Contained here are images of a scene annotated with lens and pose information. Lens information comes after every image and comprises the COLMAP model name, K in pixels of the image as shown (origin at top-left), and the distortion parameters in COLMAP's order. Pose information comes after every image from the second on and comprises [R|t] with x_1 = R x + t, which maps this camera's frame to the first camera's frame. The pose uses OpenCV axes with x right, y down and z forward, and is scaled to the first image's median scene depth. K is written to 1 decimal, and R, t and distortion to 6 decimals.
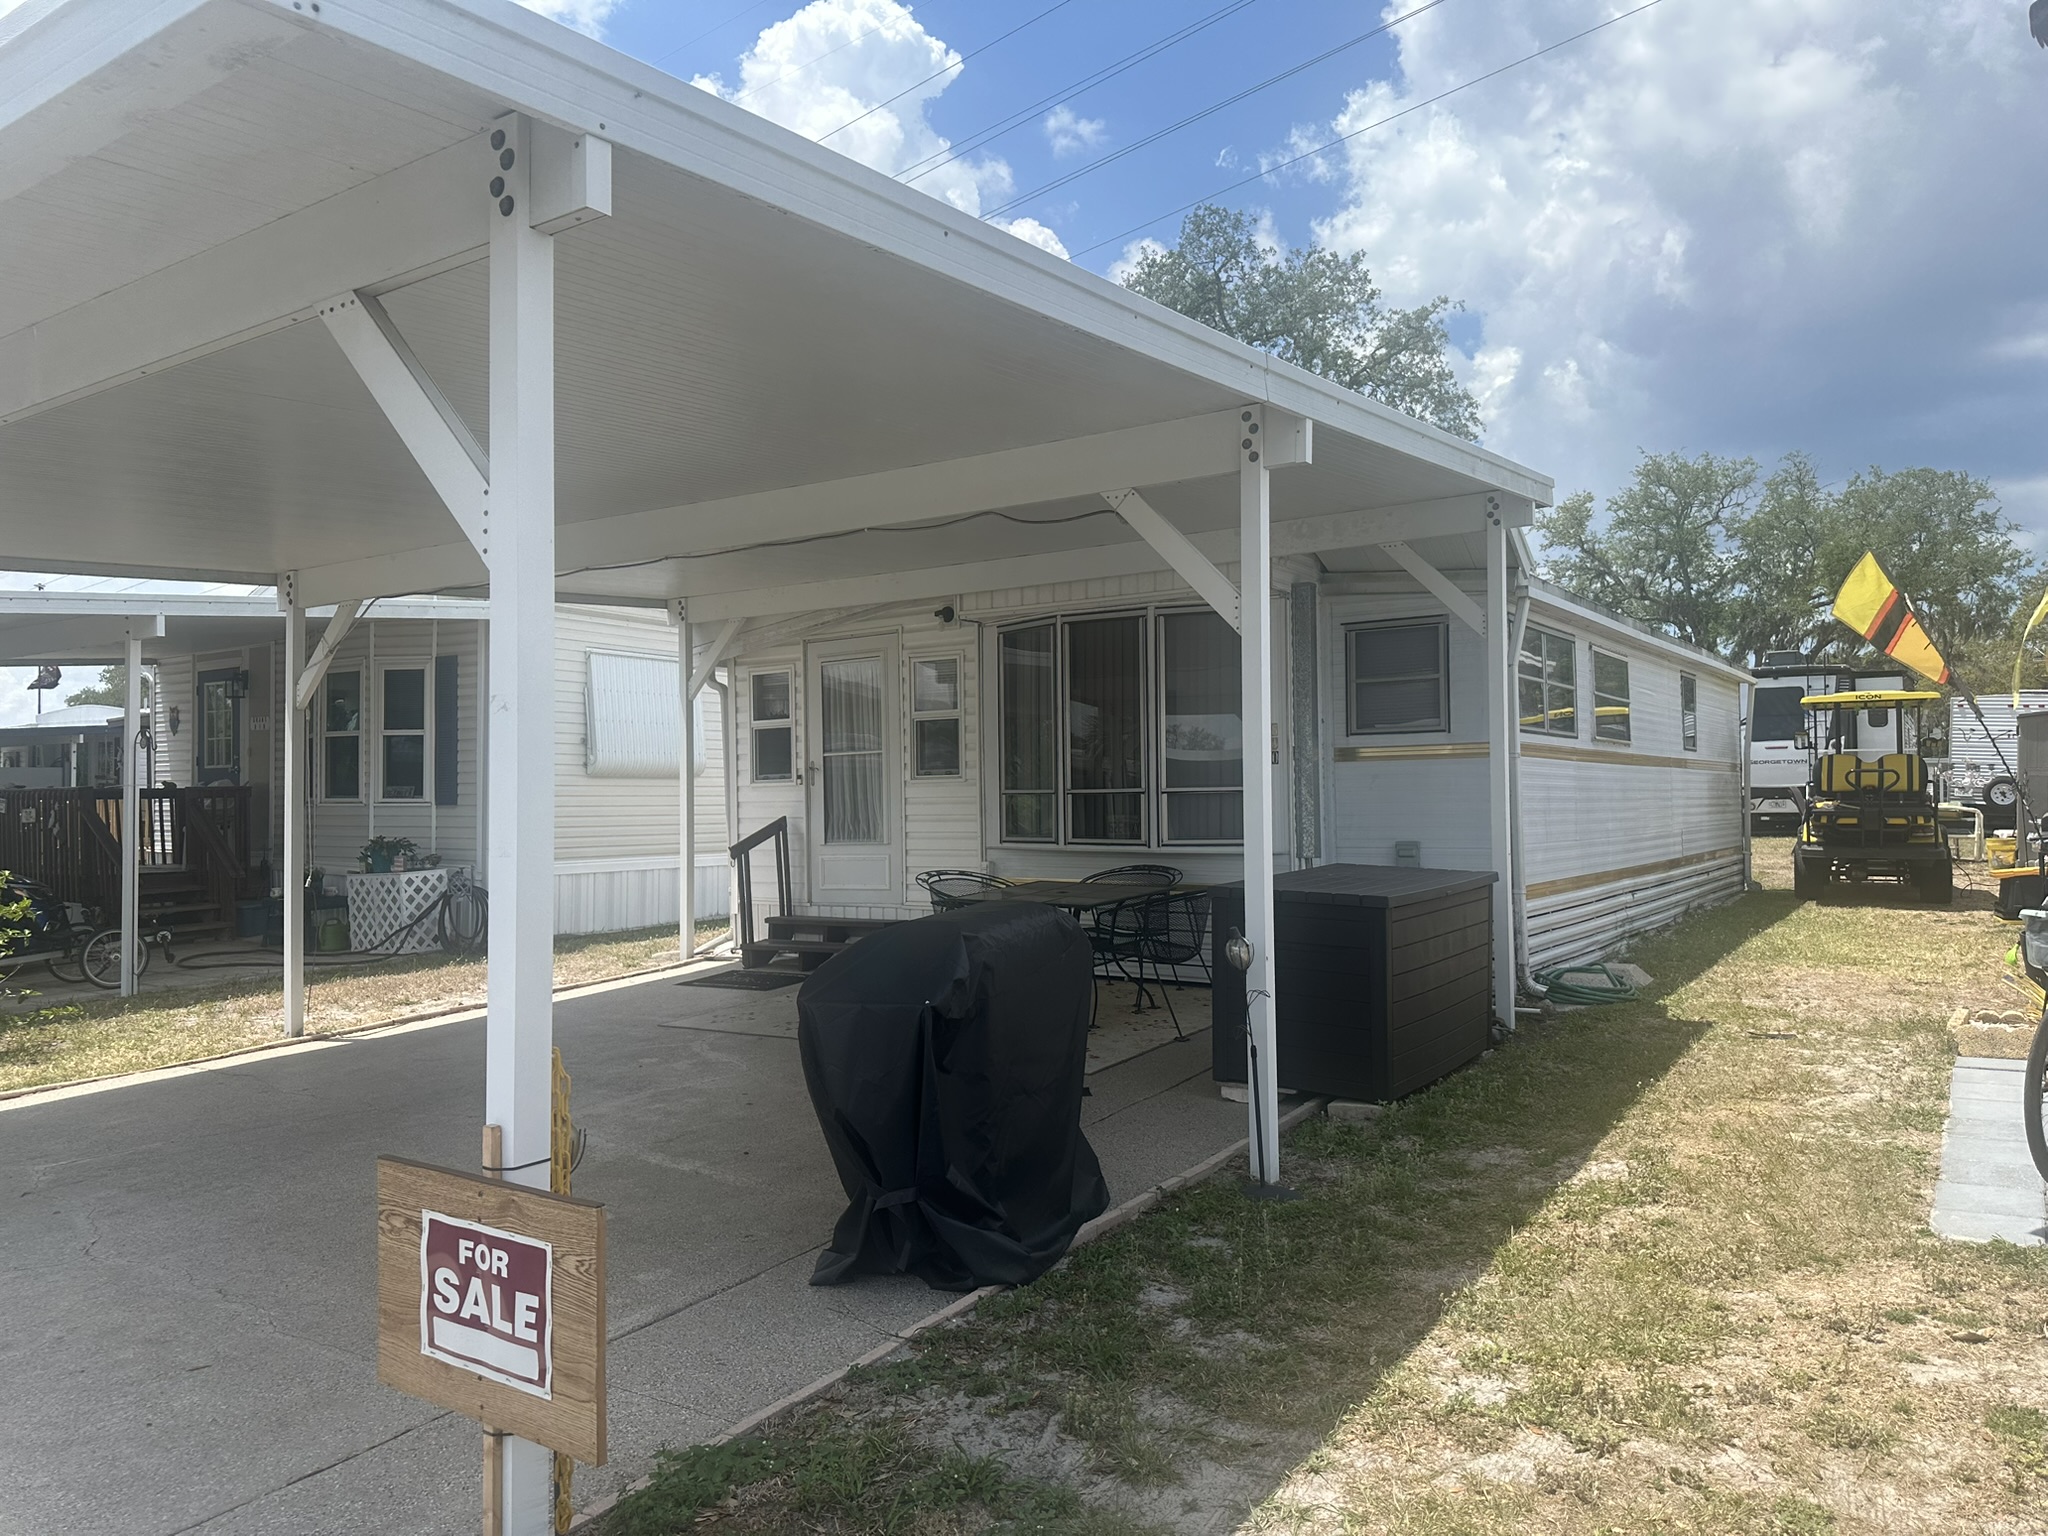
lens RADIAL K [[1434.8, 0, 1024.0], [0, 1434.8, 768.0], [0, 0, 1]] dist [0.001009, 0.000123]
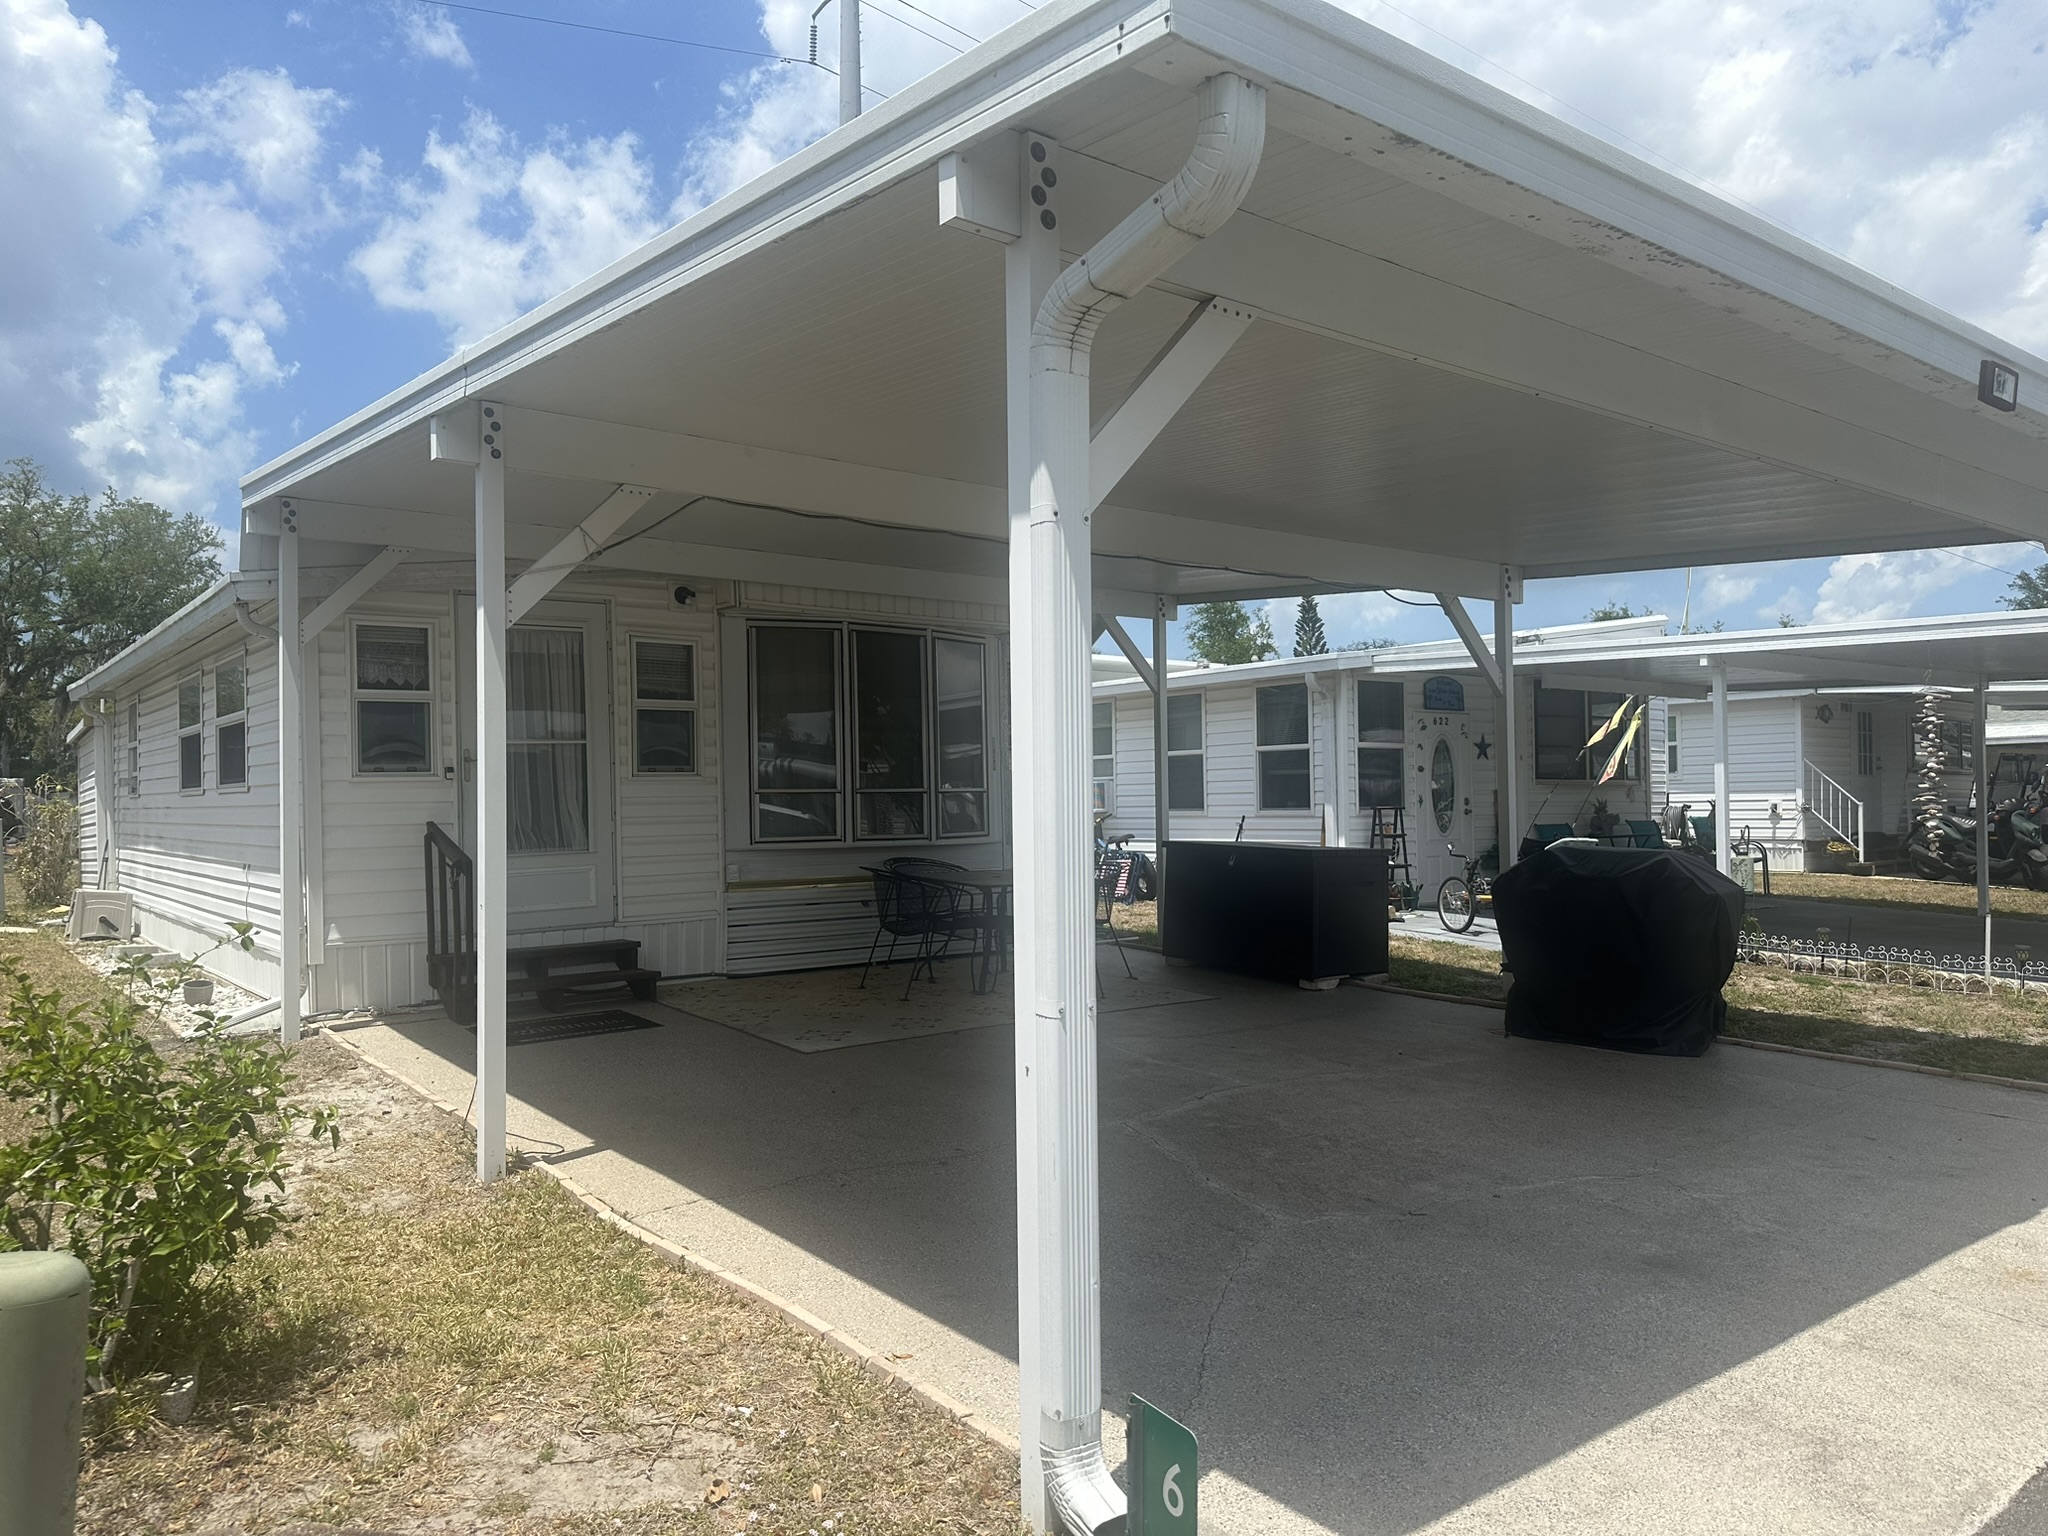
lens RADIAL K [[1434.8, 0, 1024.0], [0, 1434.8, 768.0], [0, 0, 1]] dist [0.001009, 0.000123]
pose [[0.296306, 0.030743, 0.954598, -0.861757], [-0.005169, 0.999519, -0.030585, 0.029472], [-0.955079, 0.004128, 0.296322, 0.530654]]
